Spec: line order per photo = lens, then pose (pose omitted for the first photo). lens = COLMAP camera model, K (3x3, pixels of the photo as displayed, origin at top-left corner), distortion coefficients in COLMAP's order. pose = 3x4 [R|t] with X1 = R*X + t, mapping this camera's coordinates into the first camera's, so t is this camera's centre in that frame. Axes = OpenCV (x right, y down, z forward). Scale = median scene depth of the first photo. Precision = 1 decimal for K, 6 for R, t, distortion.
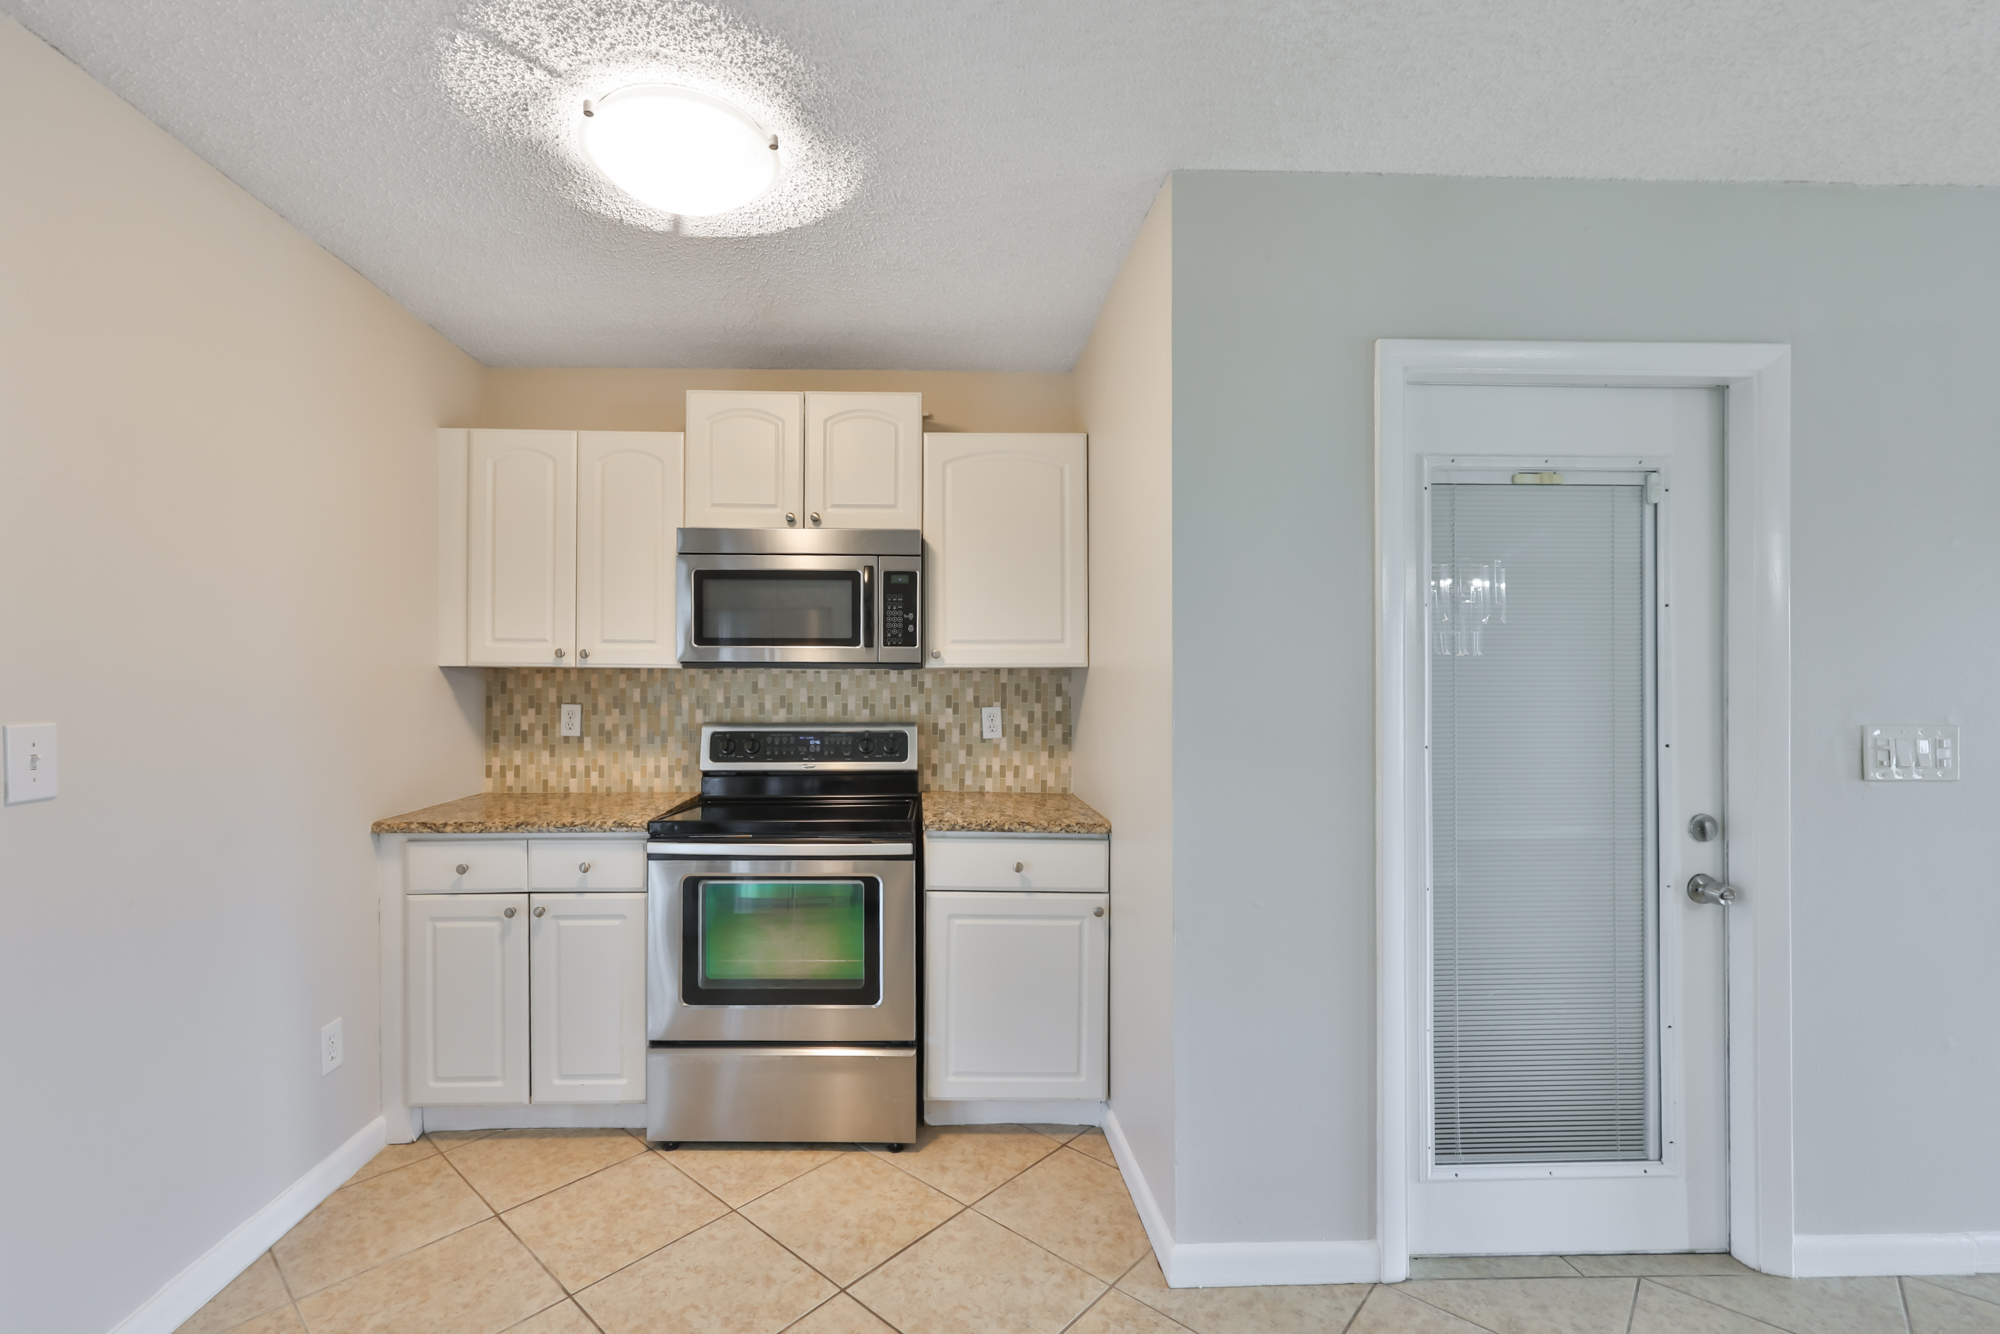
lens RADIAL K [[850.6, 0, 1003.4], [0, 850.6, 683.7], [0, 0, 1]] dist [-0.003218, -0.000181]
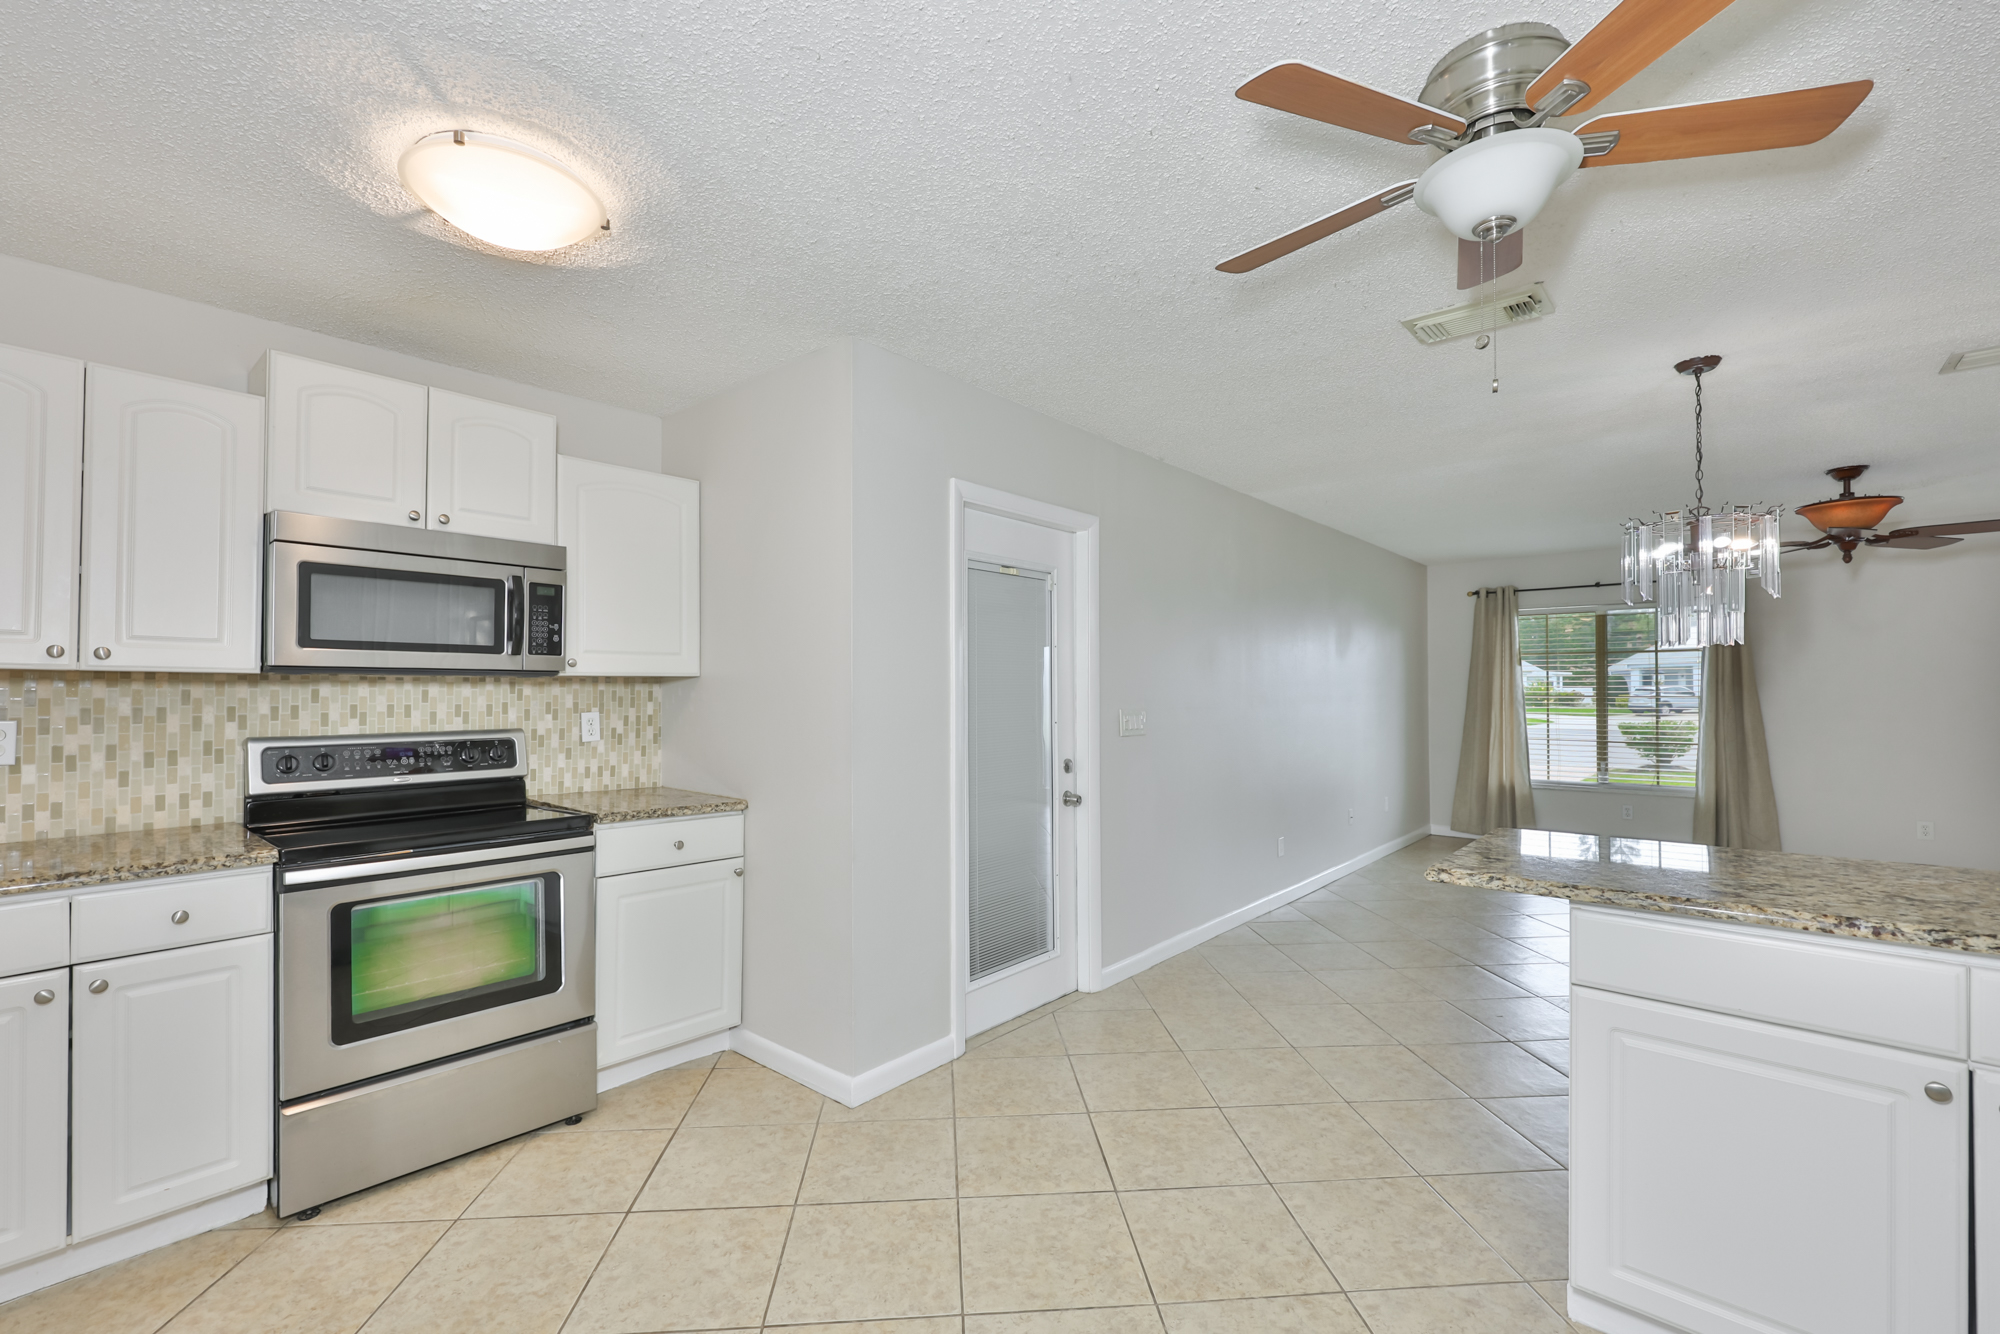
lens RADIAL K [[850.6, 0, 1003.4], [0, 850.6, 683.7], [0, 0, 1]] dist [-0.003218, -0.000181]
pose [[0.670298, 0.003319, 0.742084, -0.515352], [0.002596, 0.999973, -0.006818, -0.000009], [-0.742087, 0.006496, 0.670272, -0.119886]]
